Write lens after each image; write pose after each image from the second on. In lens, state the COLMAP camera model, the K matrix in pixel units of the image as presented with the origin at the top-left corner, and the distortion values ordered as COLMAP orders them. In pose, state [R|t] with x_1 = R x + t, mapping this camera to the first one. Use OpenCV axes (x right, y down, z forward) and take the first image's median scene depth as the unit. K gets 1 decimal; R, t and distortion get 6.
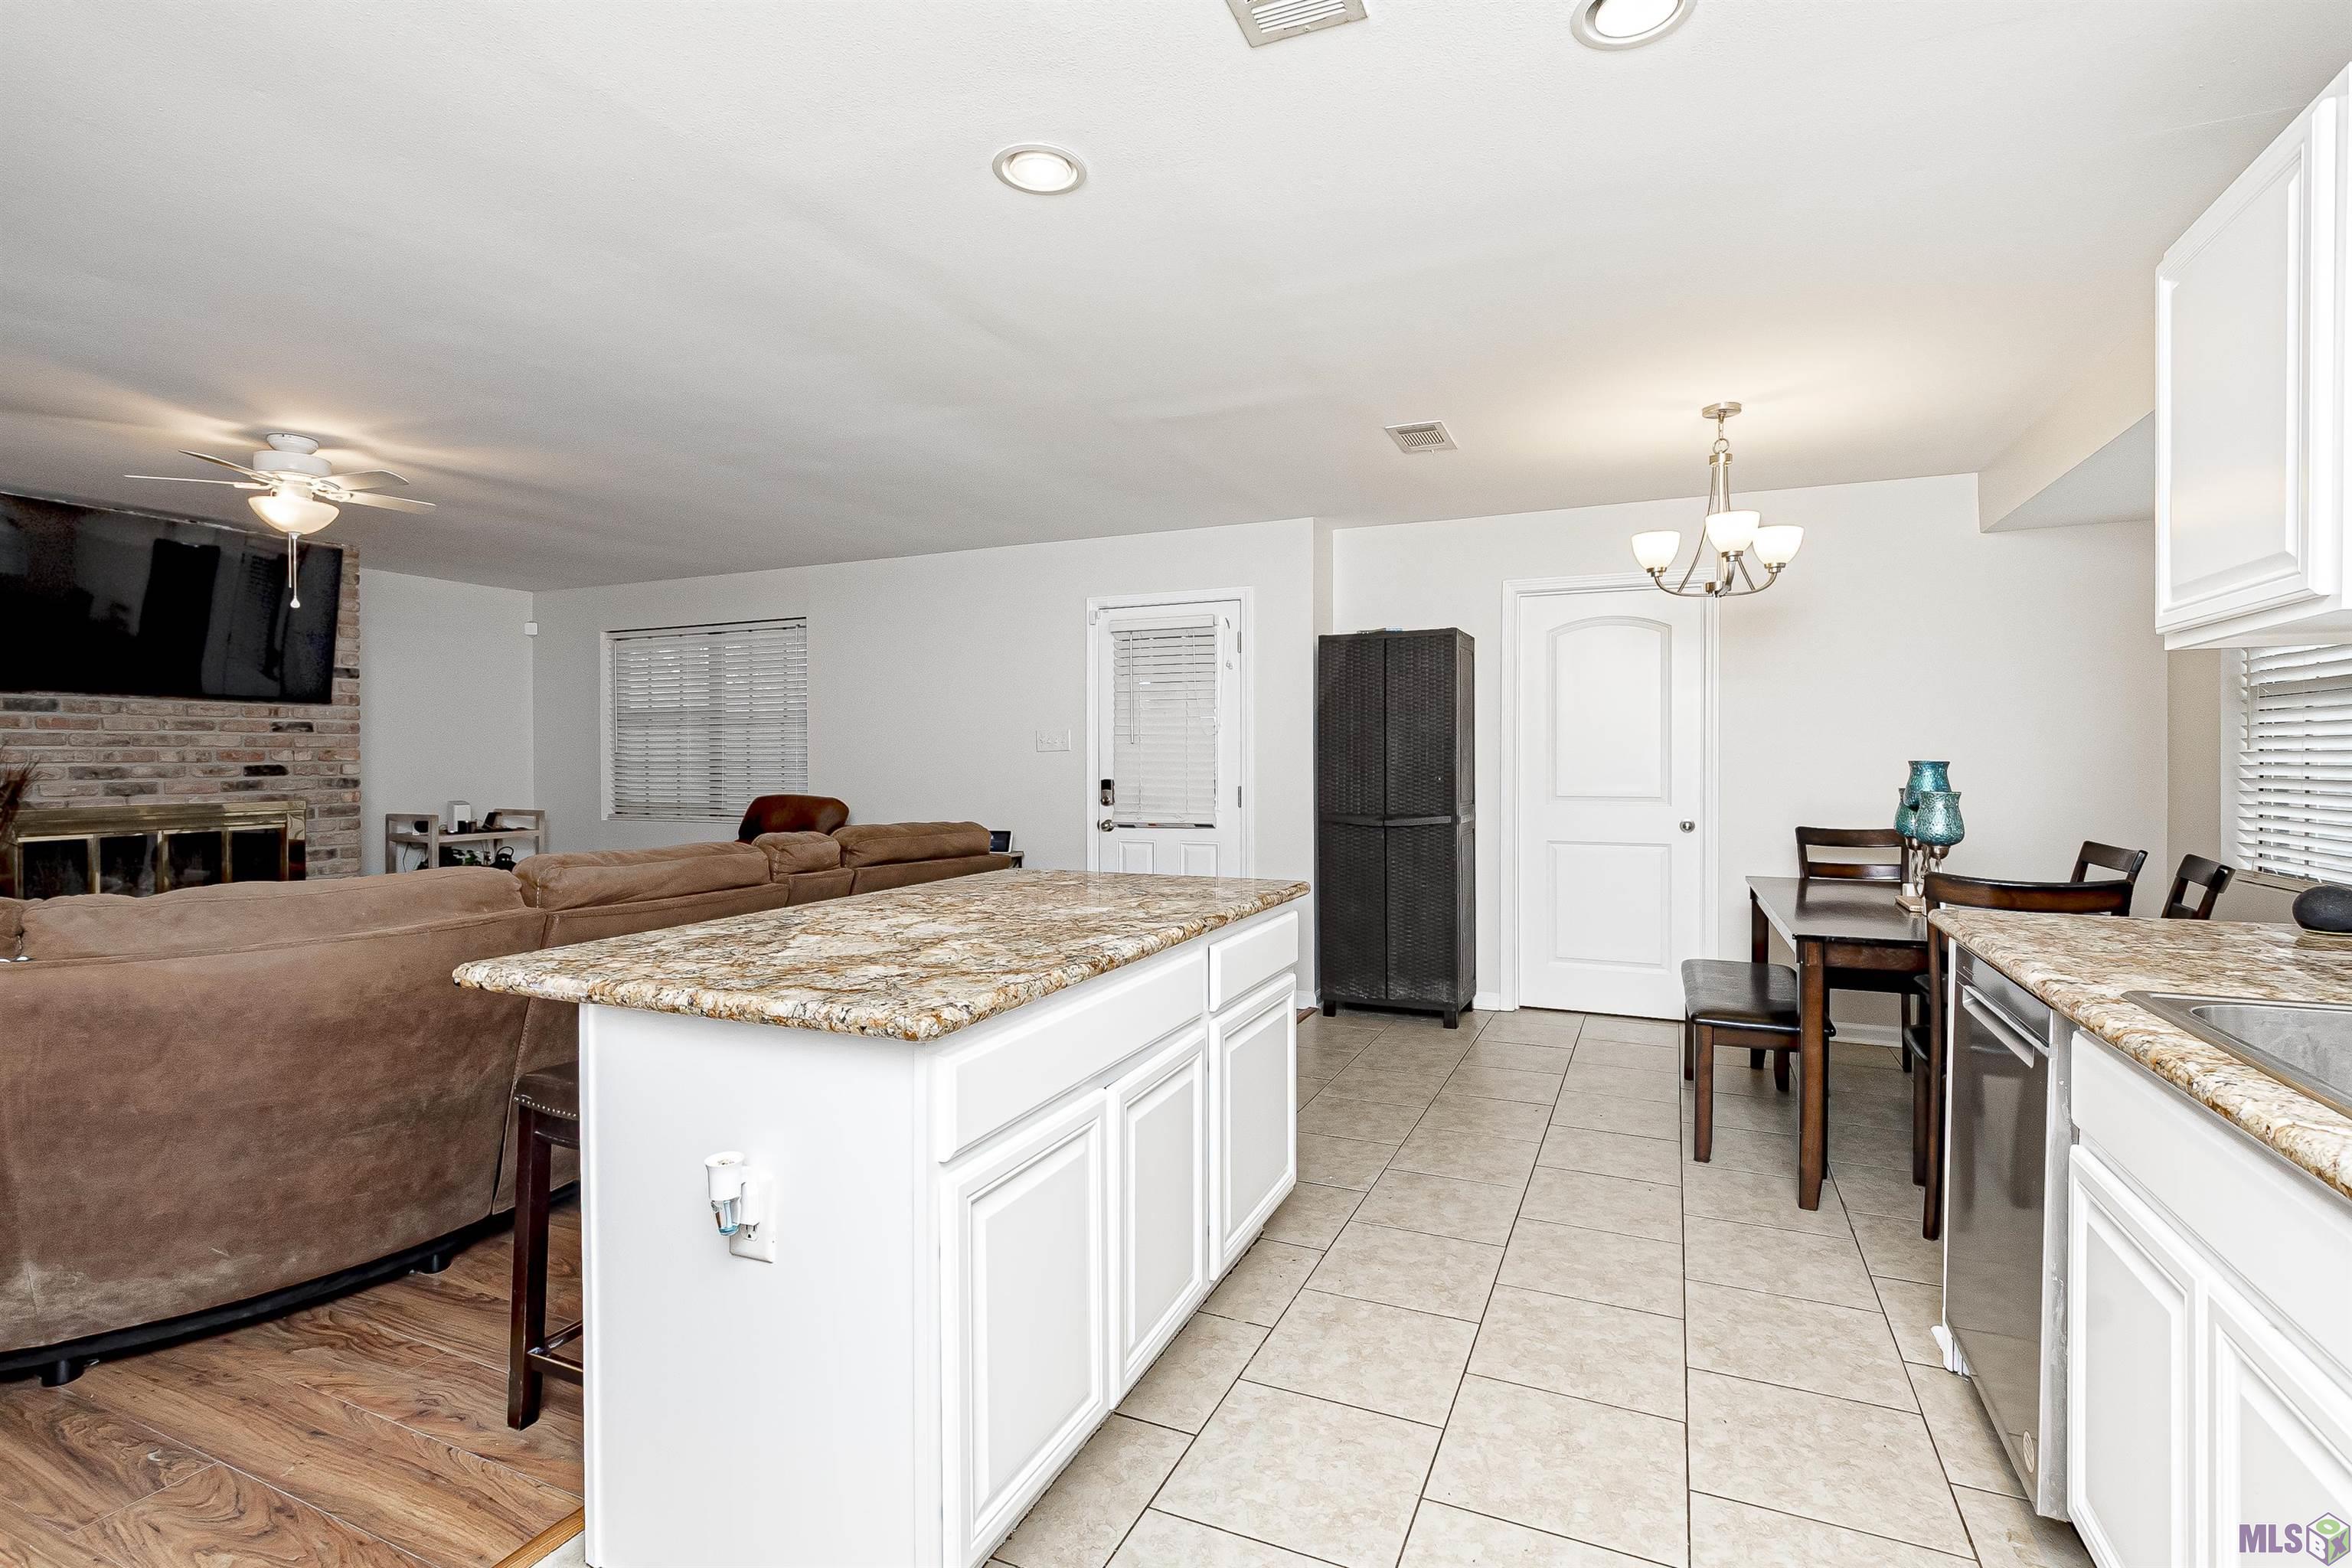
lens RADIAL K [[1060.2, 0, 1172.8], [0, 1060.2, 767.3], [0, 0, 1]] dist [0.001994, -0.000535]
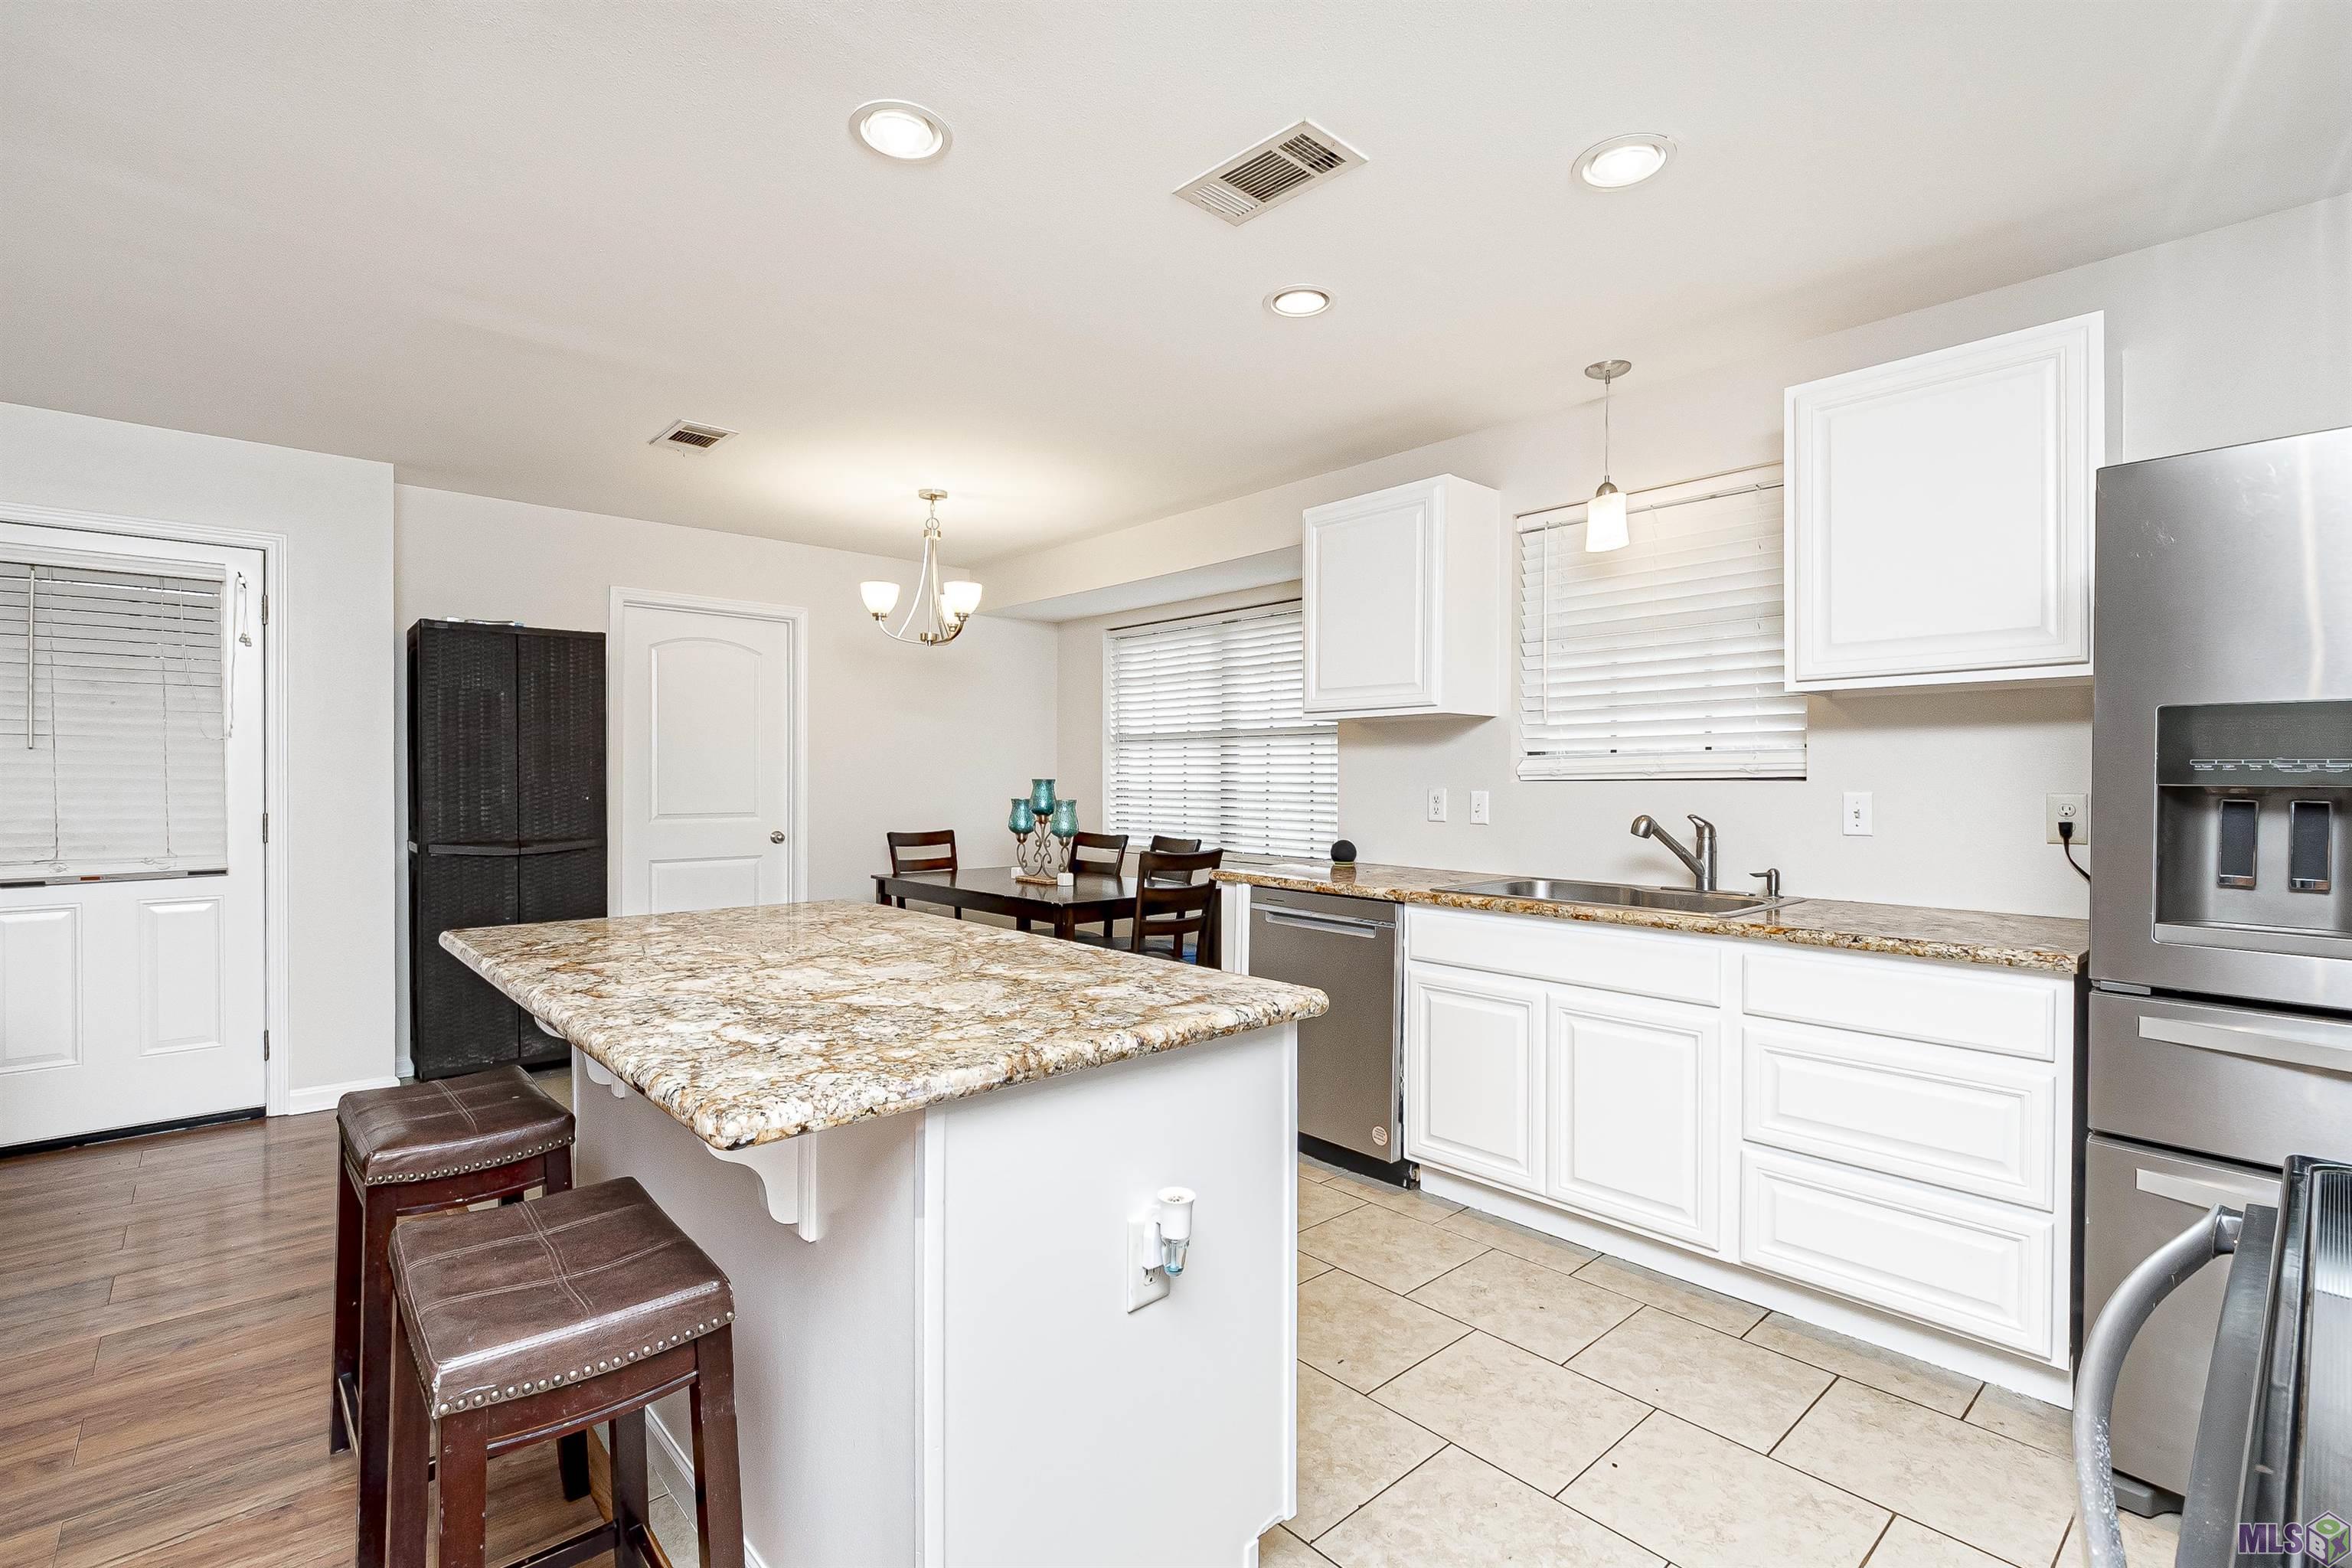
lens RADIAL K [[1060.2, 0, 1152.0], [0, 1060.2, 778.2], [0, 0, 1]] dist [0.001994, -0.000535]
pose [[0.429931, 0.002938, 0.902857, -0.318105], [0.004118, 0.999978, -0.005215, 0.000711], [-0.902852, 0.005960, 0.429910, 0.152305]]
